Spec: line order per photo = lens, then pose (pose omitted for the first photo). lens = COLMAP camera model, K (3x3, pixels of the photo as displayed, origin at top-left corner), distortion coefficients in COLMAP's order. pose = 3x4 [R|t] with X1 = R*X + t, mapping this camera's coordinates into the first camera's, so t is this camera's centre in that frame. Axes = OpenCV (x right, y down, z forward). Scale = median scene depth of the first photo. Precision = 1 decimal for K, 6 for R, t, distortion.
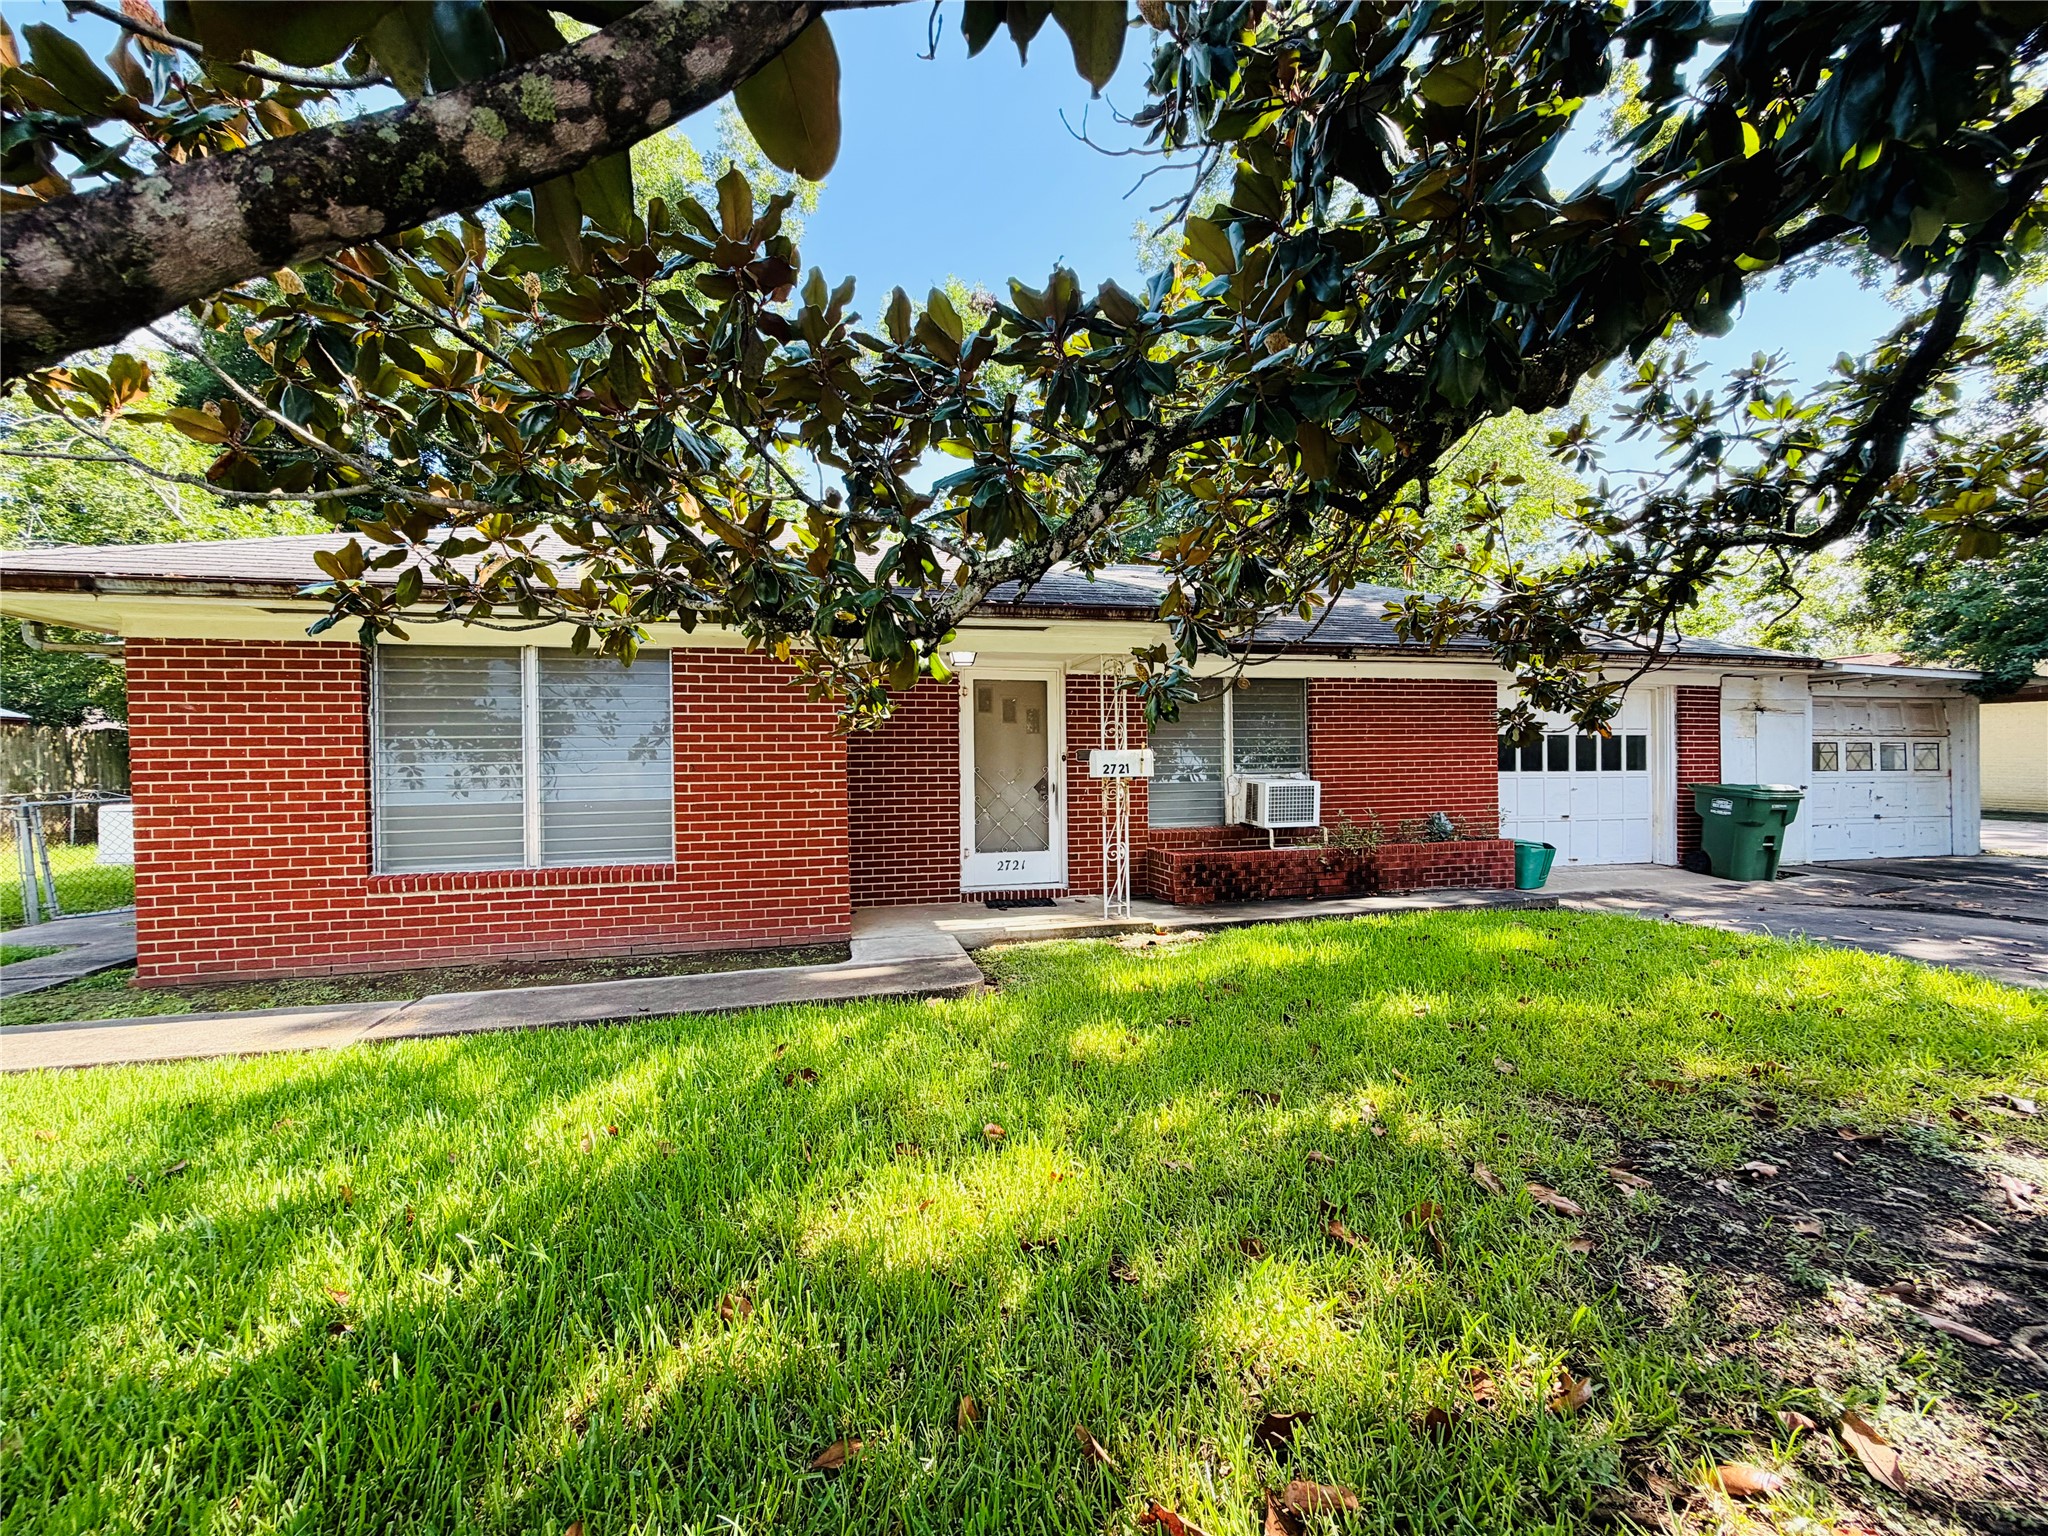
lens RADIAL K [[818.2, 0, 1014.9], [0, 818.2, 763.8], [0, 0, 1]] dist [0.000933, 0.000442]
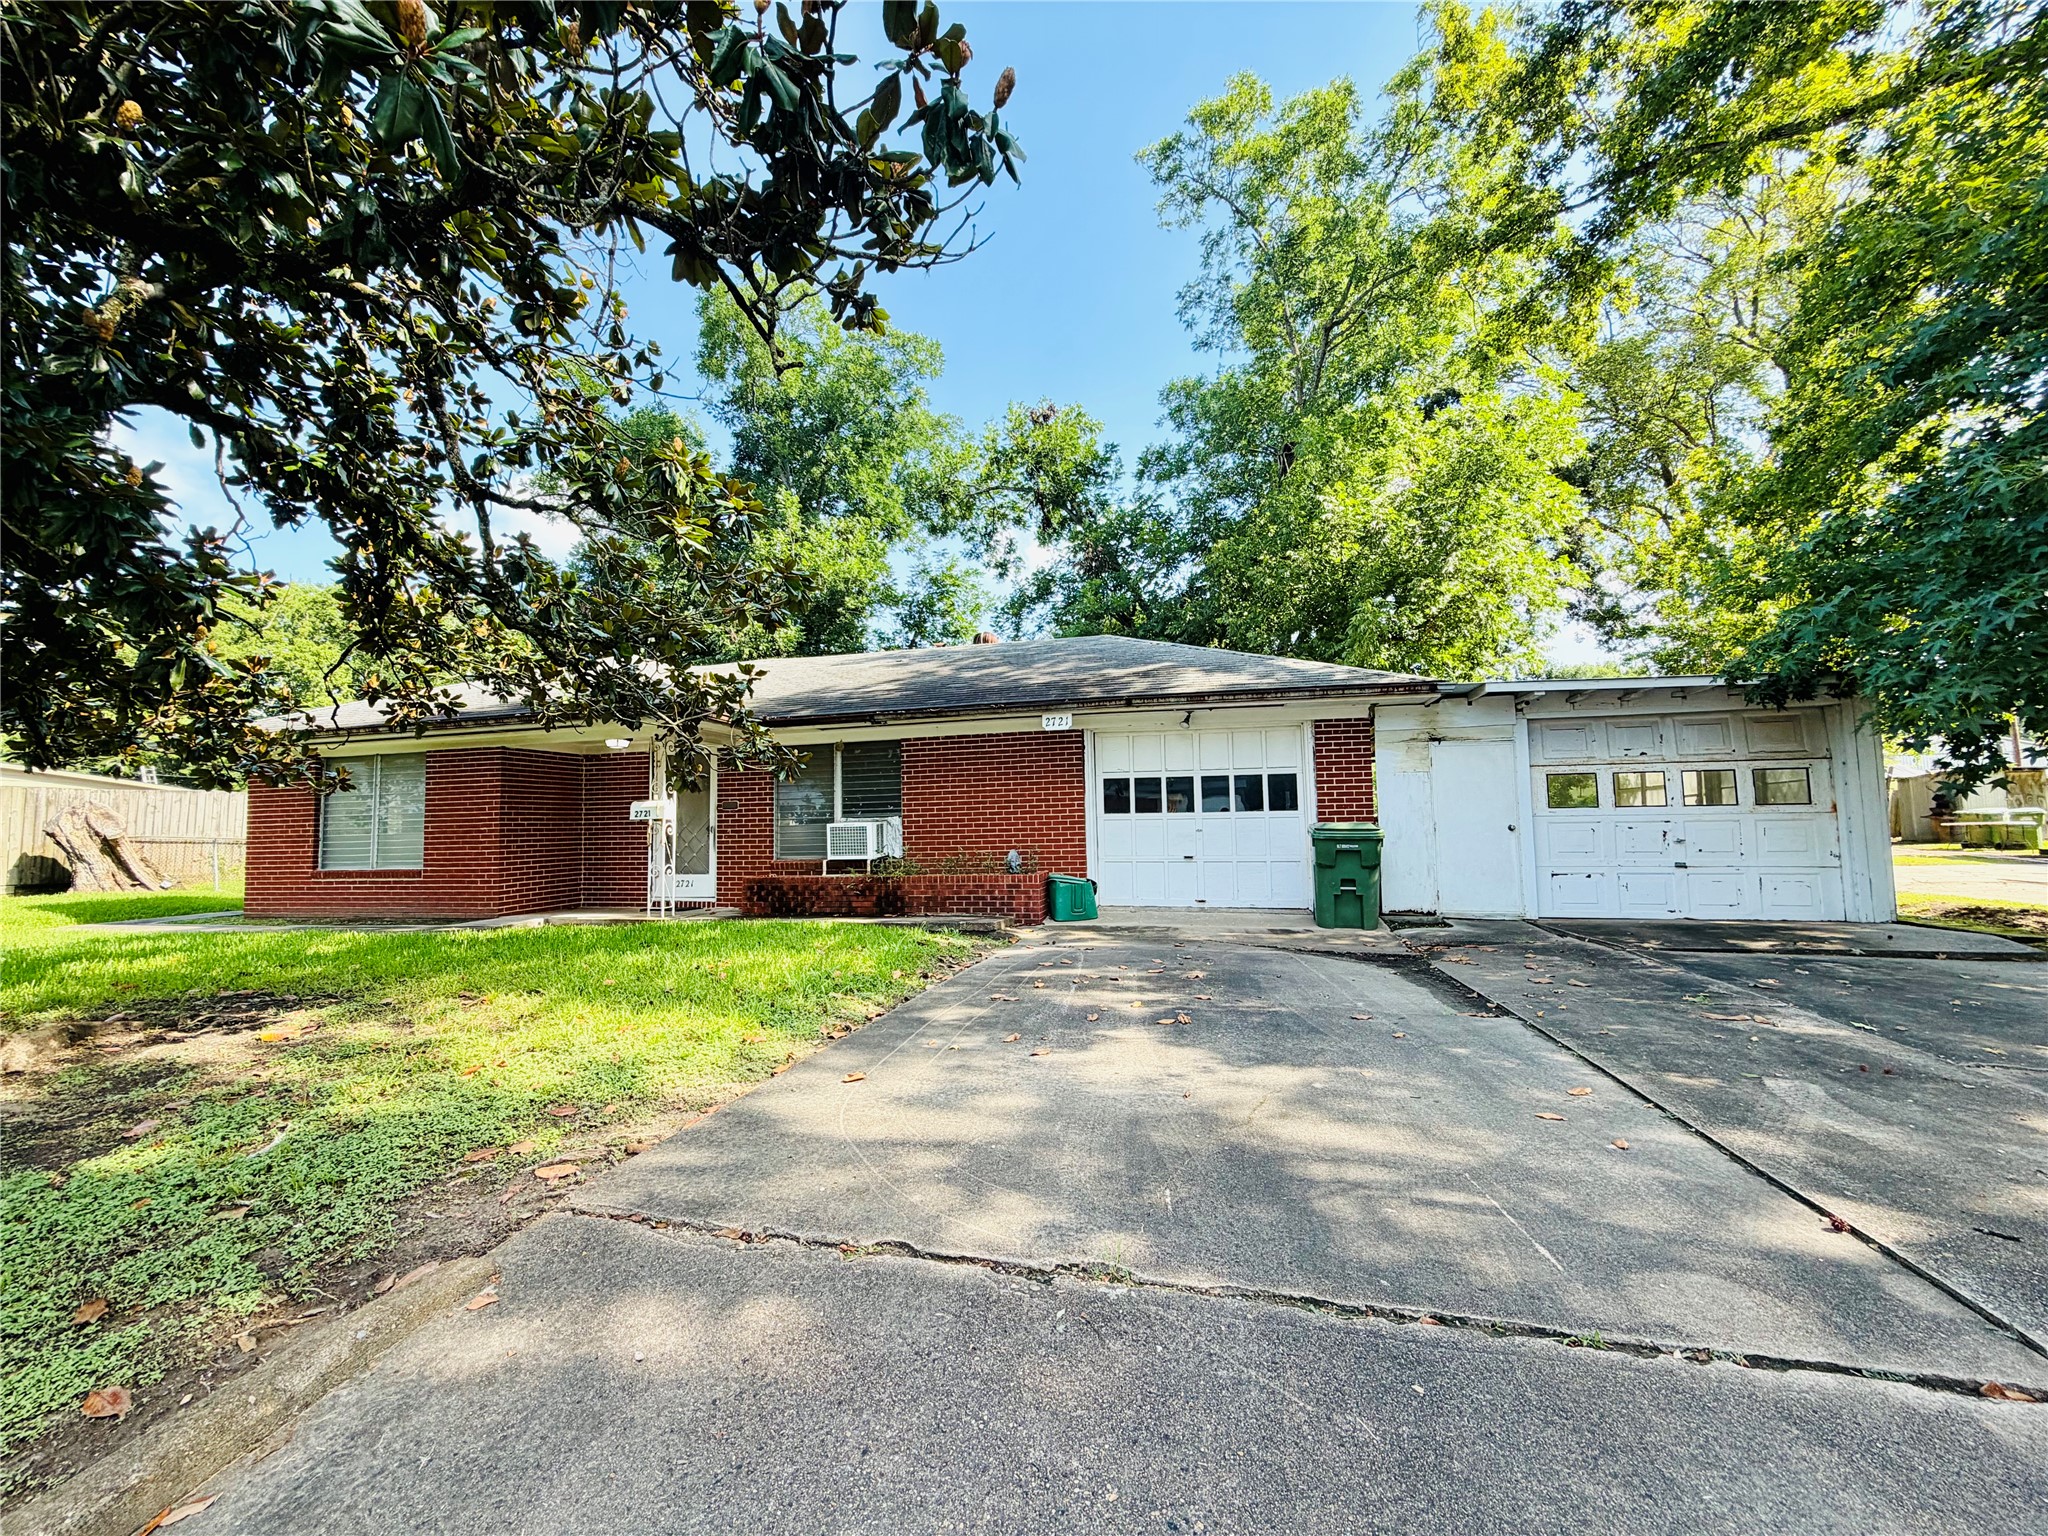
lens RADIAL K [[818.2, 0, 1014.9], [0, 818.2, 763.8], [0, 0, 1]] dist [0.000933, 0.000442]
pose [[0.881228, -0.044084, -0.470630, 1.204027], [0.010086, 0.997169, -0.074519, 0.028408], [0.472583, 0.060922, 0.879178, 0.003838]]
